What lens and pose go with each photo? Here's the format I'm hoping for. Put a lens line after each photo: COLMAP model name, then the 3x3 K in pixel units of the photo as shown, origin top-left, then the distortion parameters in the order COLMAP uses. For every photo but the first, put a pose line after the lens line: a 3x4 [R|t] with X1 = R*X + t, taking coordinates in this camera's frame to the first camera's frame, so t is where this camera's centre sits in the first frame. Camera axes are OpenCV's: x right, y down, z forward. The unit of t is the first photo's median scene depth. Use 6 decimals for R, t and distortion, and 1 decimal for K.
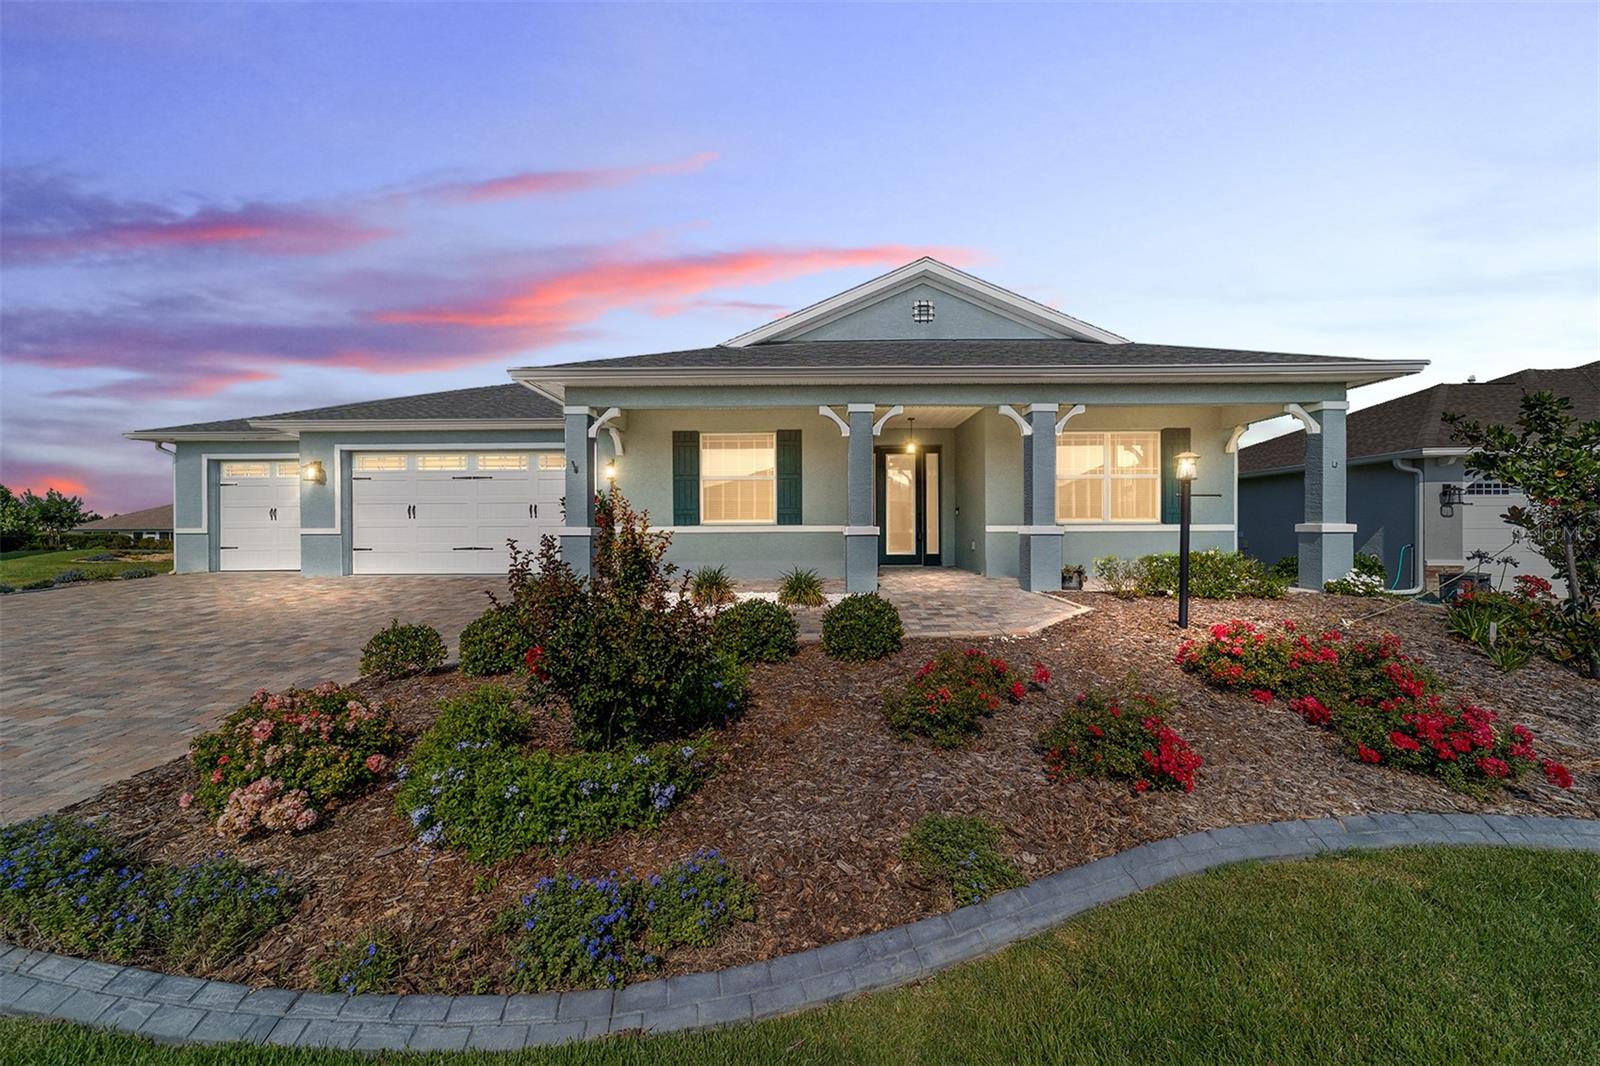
lens RADIAL K [[614.2, 0, 794.4], [0, 614.2, 535.7], [0, 0, 1]] dist [-0.017797, 0.007876]
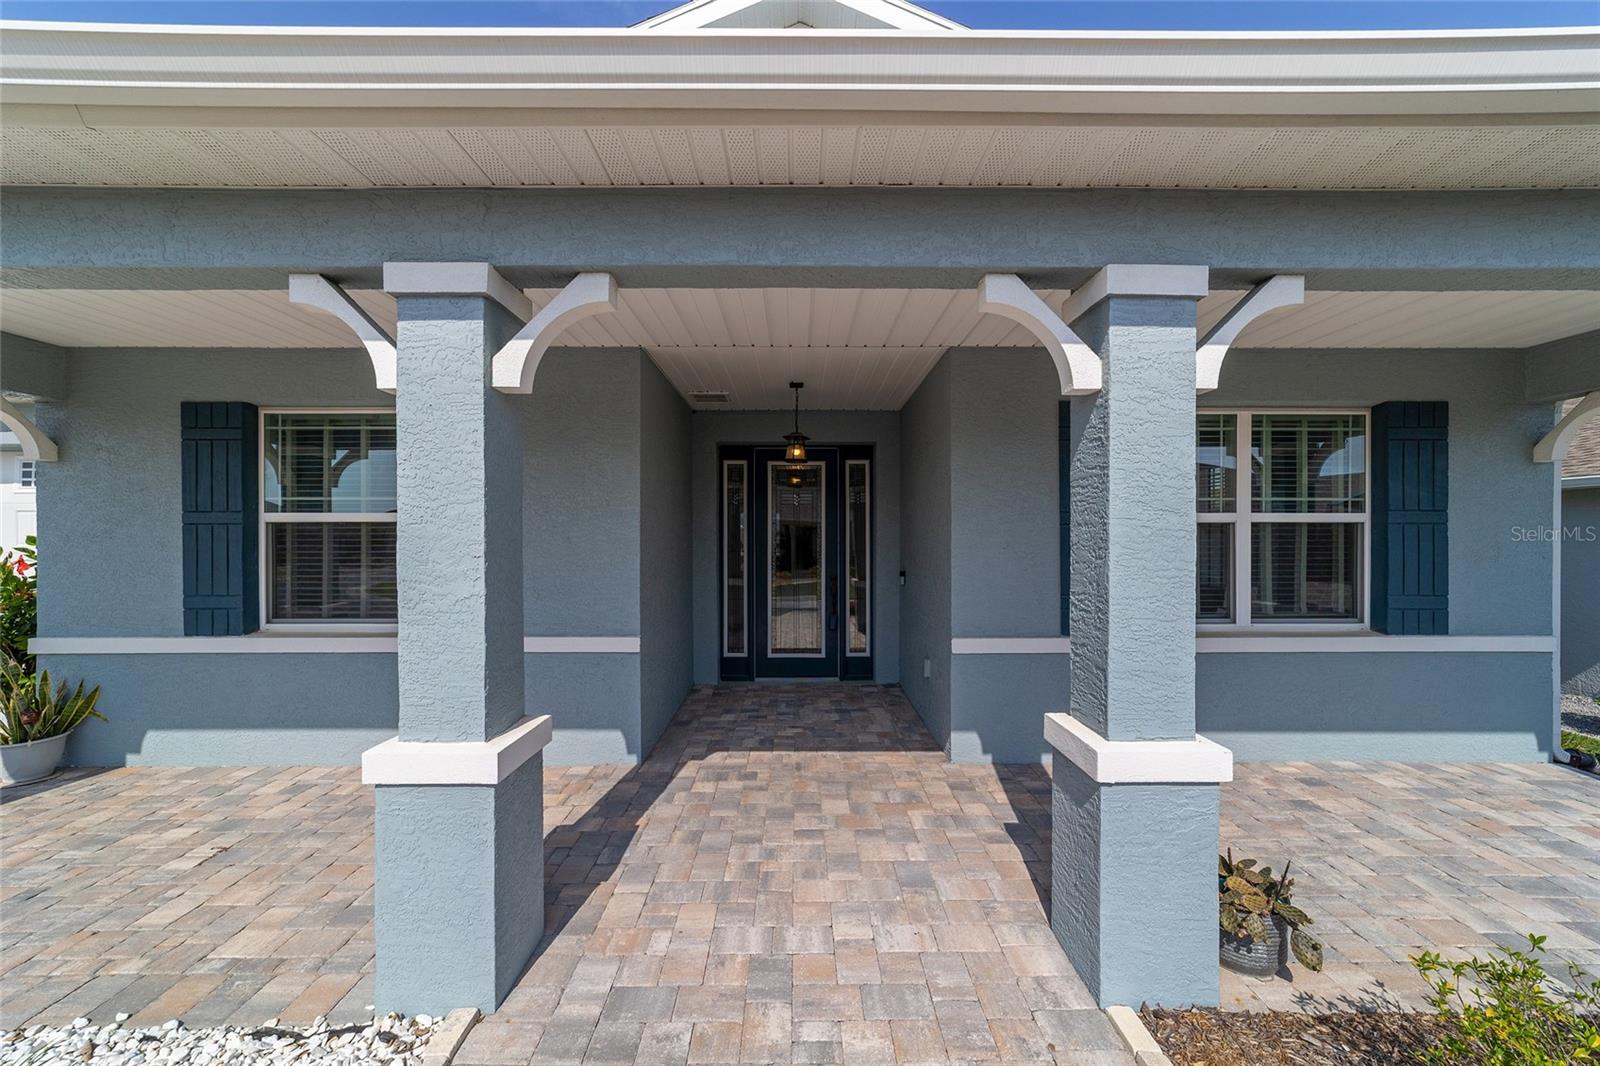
lens RADIAL K [[619.7, 0, 795.1], [0, 619.7, 535.0], [0, 0, 1]] dist [-0.017392, 0.008347]
pose [[0.999833, 0.003419, 0.017949, 0.368609], [-0.003149, 0.999882, -0.015054, -0.143709], [-0.017998, 0.014995, 0.999726, 1.085321]]
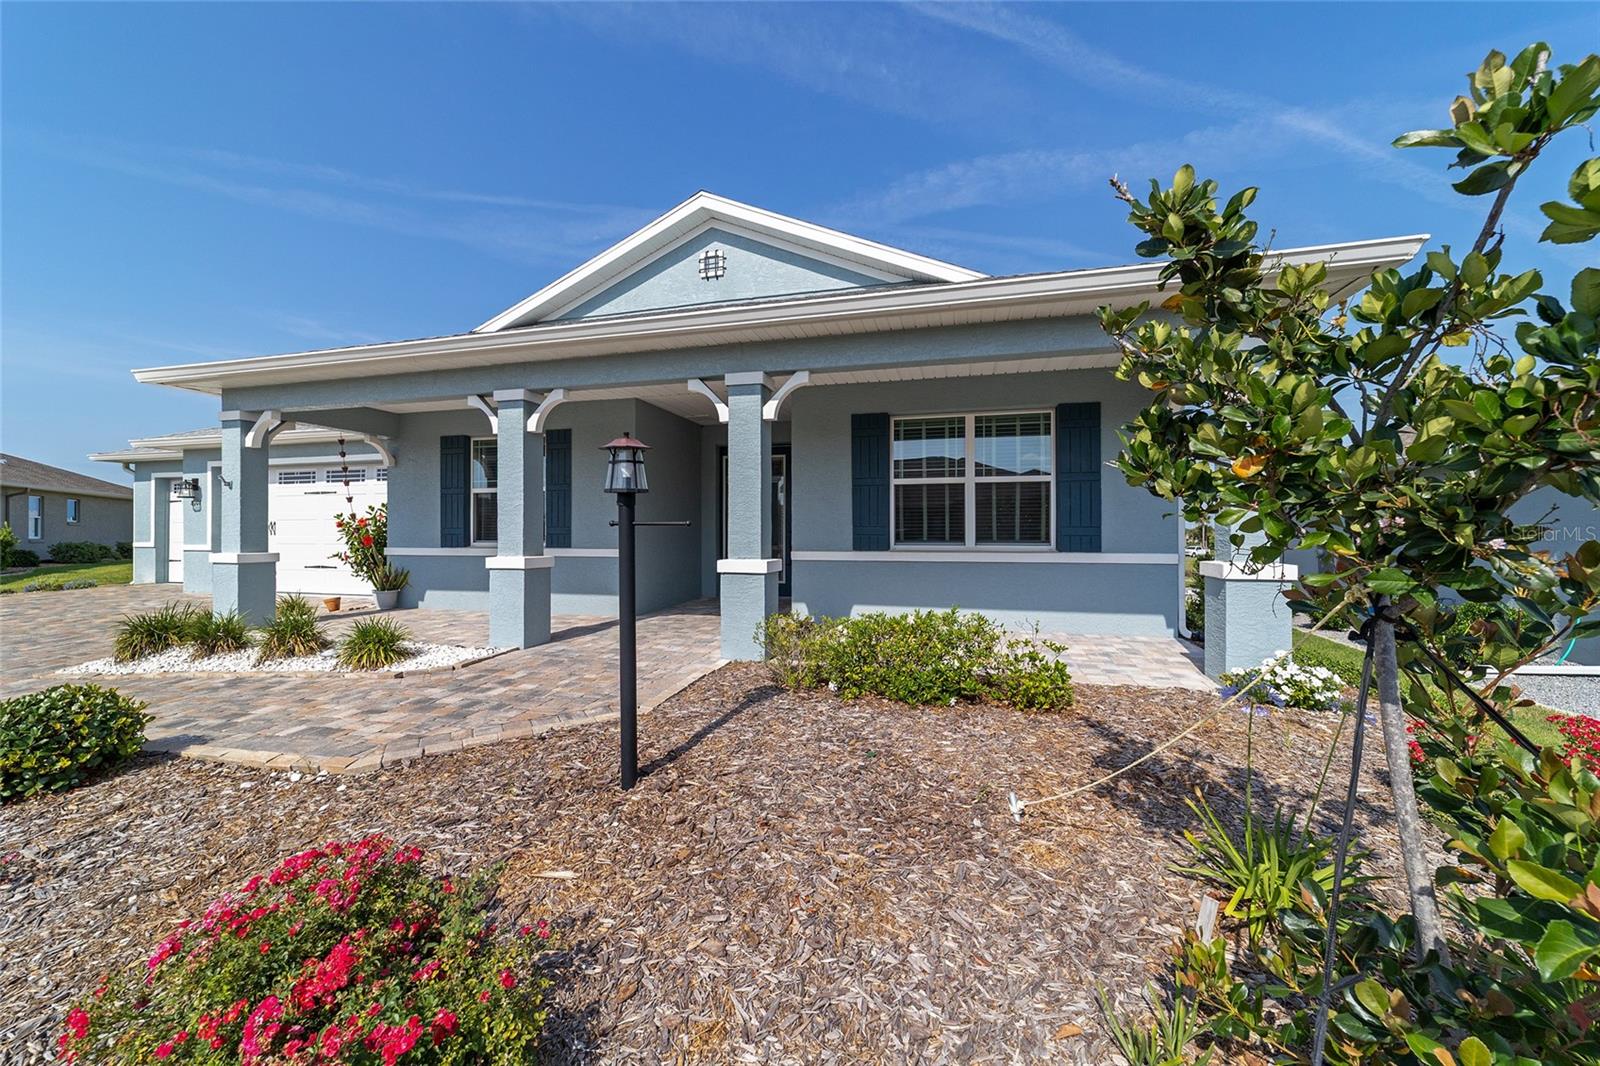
lens RADIAL K [[619.7, 0, 795.1], [0, 619.7, 535.0], [0, 0, 1]] dist [-0.017392, 0.008347]
pose [[0.968568, 0.004180, -0.248715, 0.911775], [-0.006660, 0.999936, -0.009131, -0.053028], [0.248661, 0.010500, 0.968534, 0.542313]]
